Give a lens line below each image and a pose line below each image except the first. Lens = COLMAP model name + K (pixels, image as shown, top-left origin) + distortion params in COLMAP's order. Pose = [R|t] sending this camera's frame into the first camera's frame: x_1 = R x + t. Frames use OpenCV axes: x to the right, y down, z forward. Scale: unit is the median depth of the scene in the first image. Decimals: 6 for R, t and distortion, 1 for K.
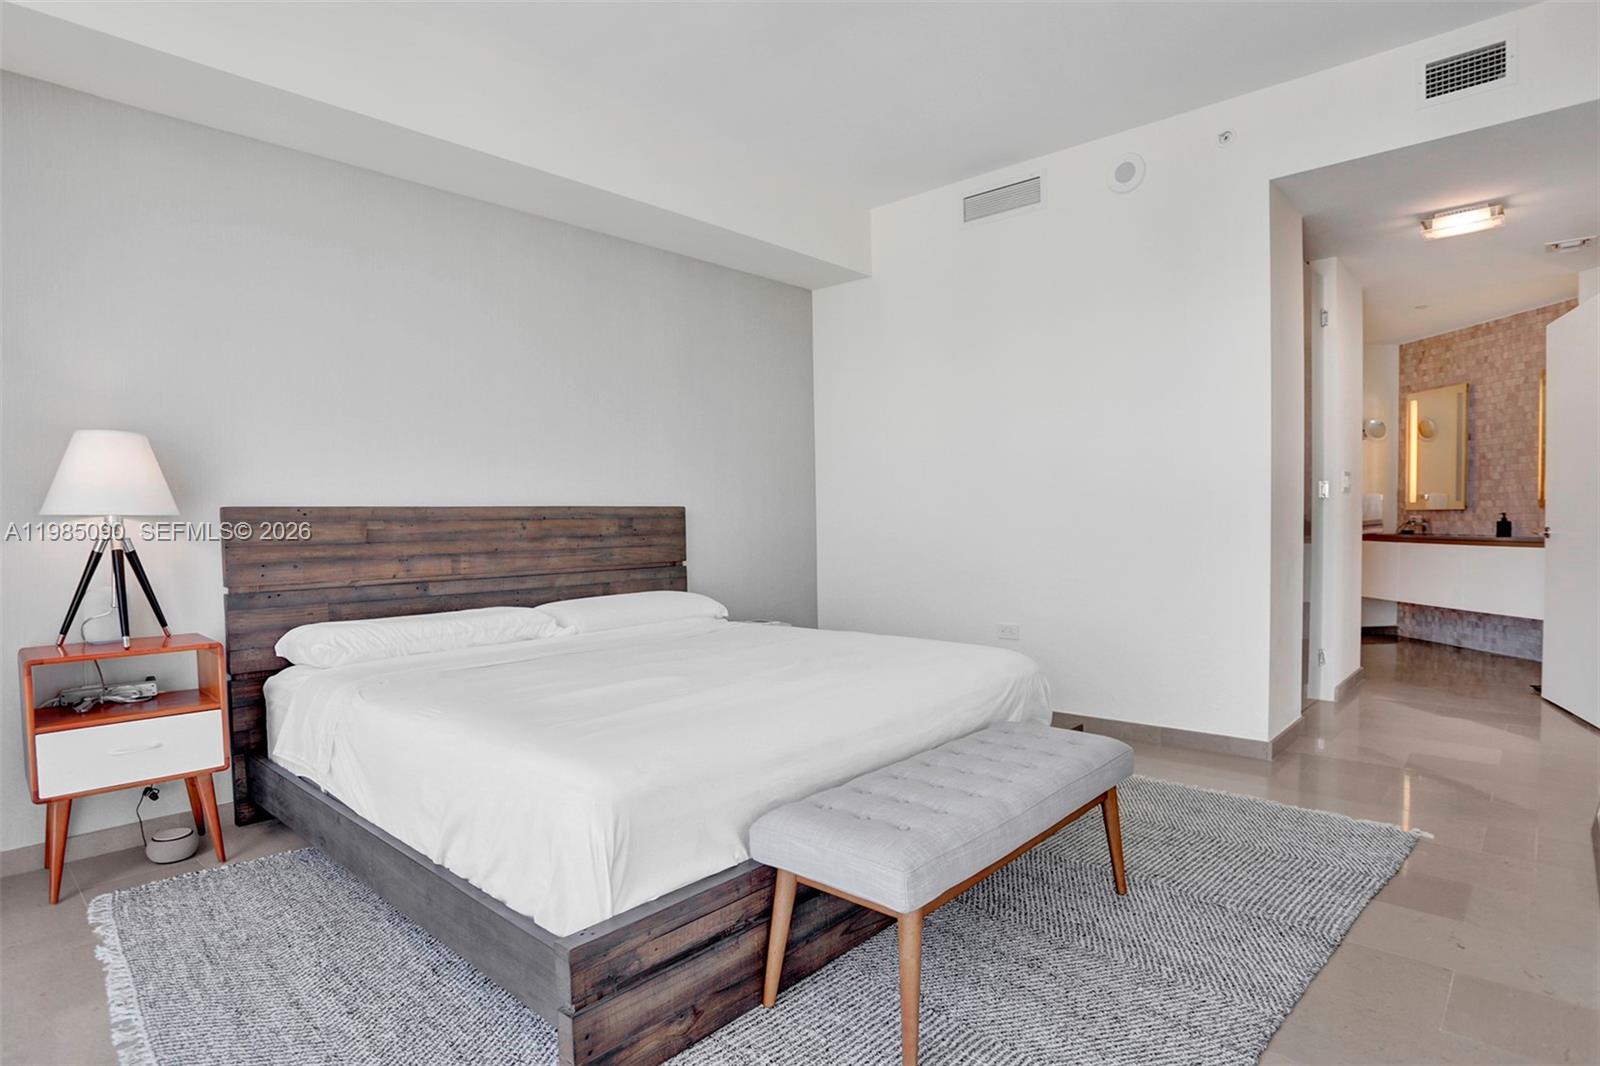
lens RADIAL K [[818.3, 0, 804.8], [0, 818.3, 549.0], [0, 0, 1]] dist [-0.065319, 0.015787]
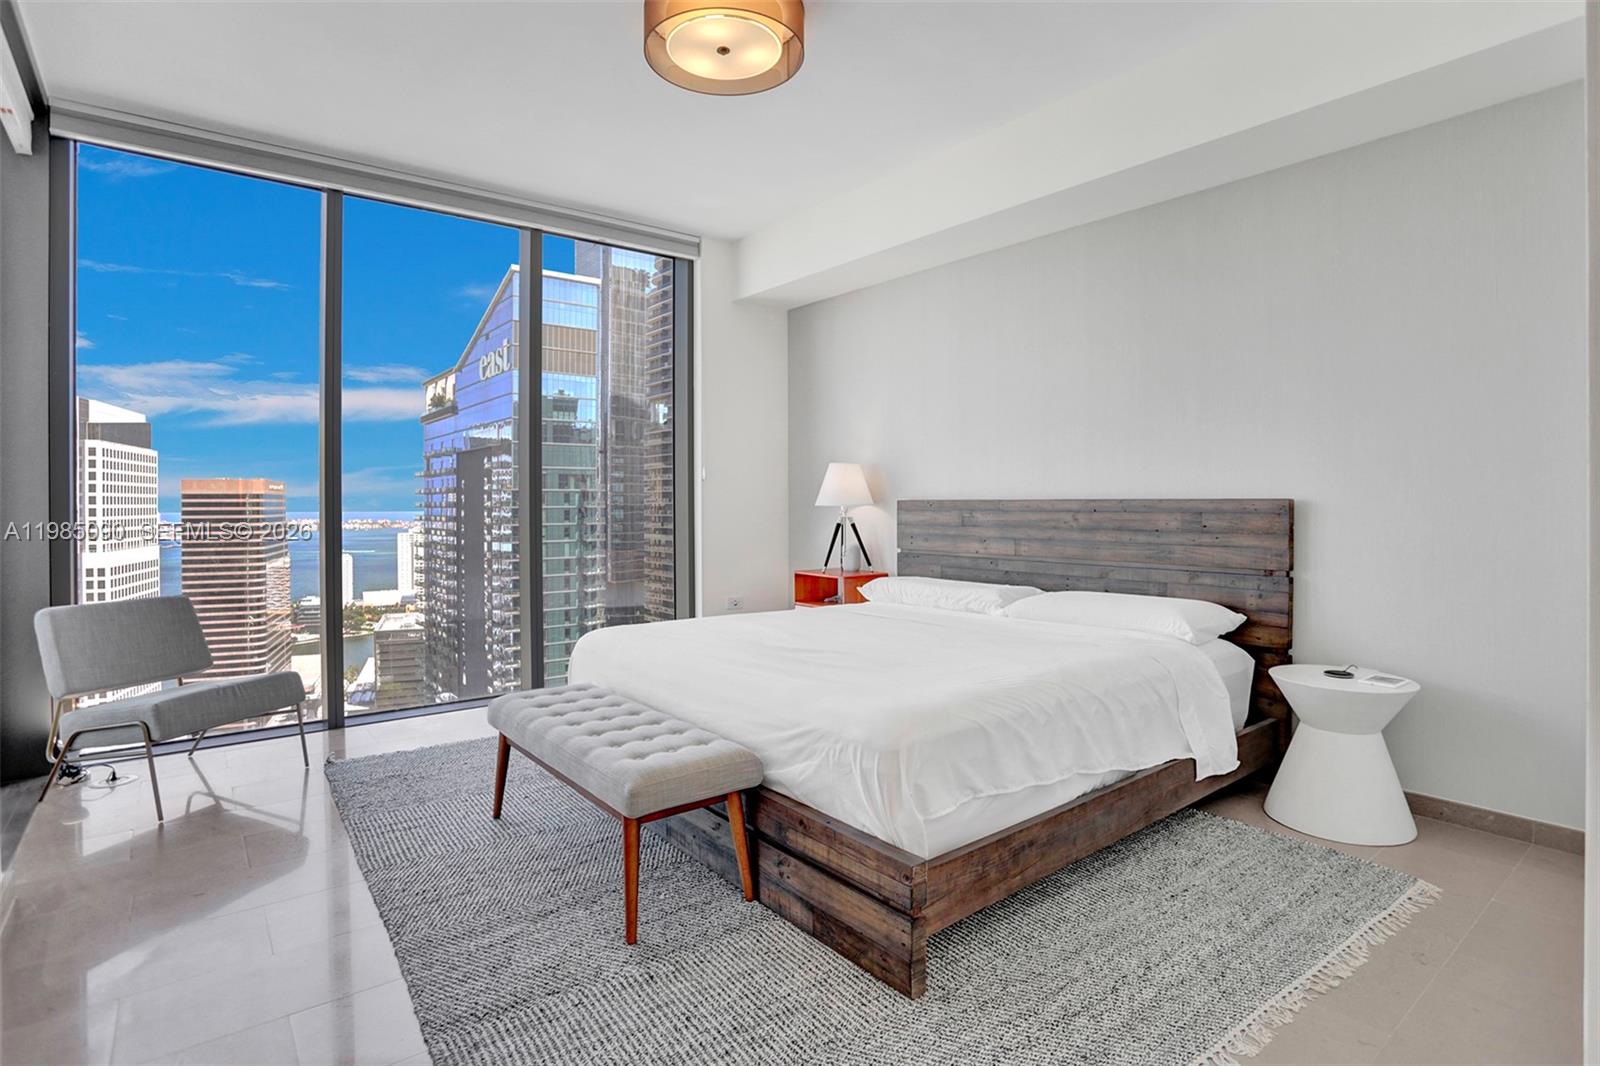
lens RADIAL K [[818.3, 0, 798.0], [0, 818.3, 499.6], [0, 0, 1]] dist [-0.065319, 0.015787]
pose [[-0.156228, 0.003984, -0.987713, 0.775475], [-0.039603, 0.999162, 0.010295, -0.048872], [0.986927, 0.040725, -0.155939, 0.814438]]
